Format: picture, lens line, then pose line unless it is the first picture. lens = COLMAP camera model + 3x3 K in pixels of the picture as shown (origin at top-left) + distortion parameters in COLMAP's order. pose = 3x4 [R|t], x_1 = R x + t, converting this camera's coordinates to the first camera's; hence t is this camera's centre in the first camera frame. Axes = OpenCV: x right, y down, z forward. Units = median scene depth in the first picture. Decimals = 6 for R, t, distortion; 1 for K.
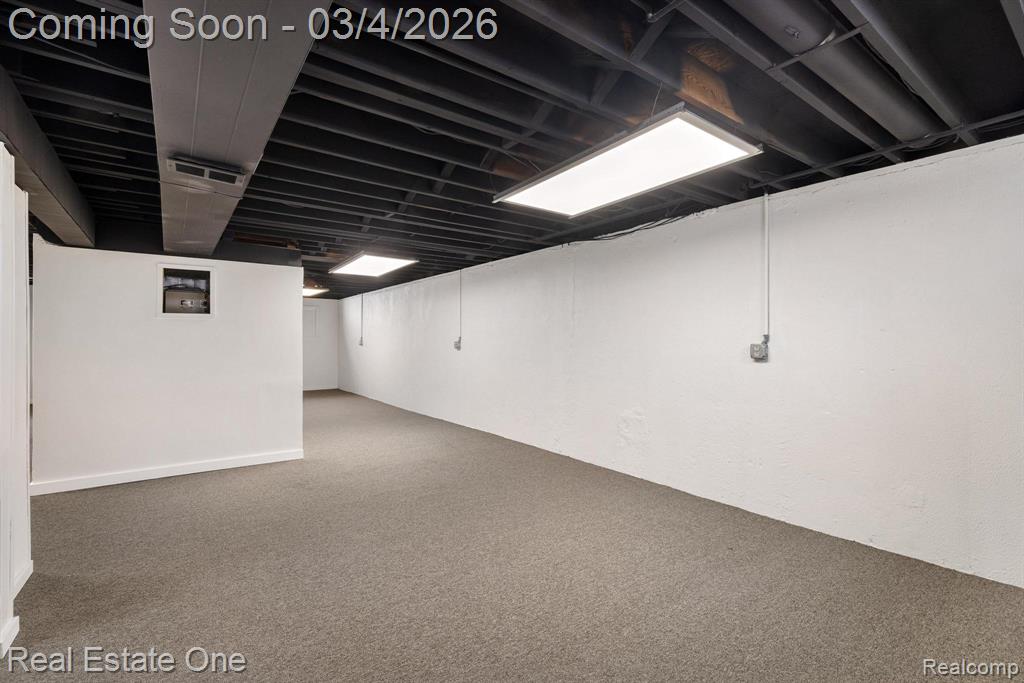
lens RADIAL K [[463.8, 0, 512.0], [0, 463.8, 341.5], [0, 0, 1]] dist [-0.003468, -0.000488]
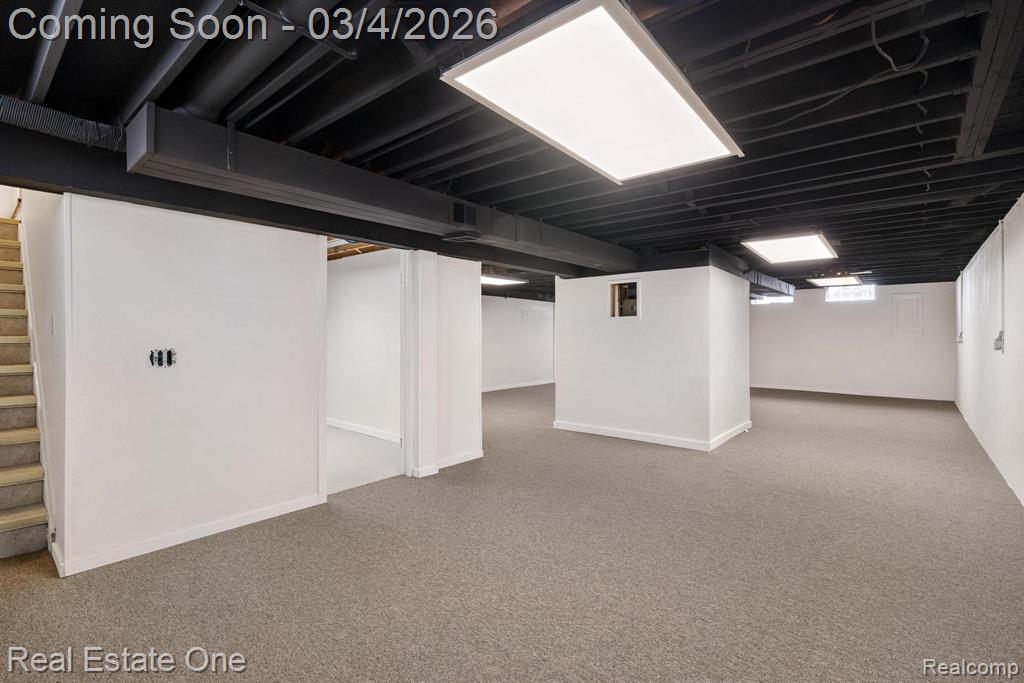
lens RADIAL K [[468.5, 0, 514.9], [0, 468.5, 335.6], [0, 0, 1]] dist [0.000293, 0.000170]
pose [[0.238740, -0.001500, -0.971082, 0.536820], [-0.000132, 0.999999, -0.001578, -0.004181], [0.971083, 0.000504, 0.238740, 0.393441]]
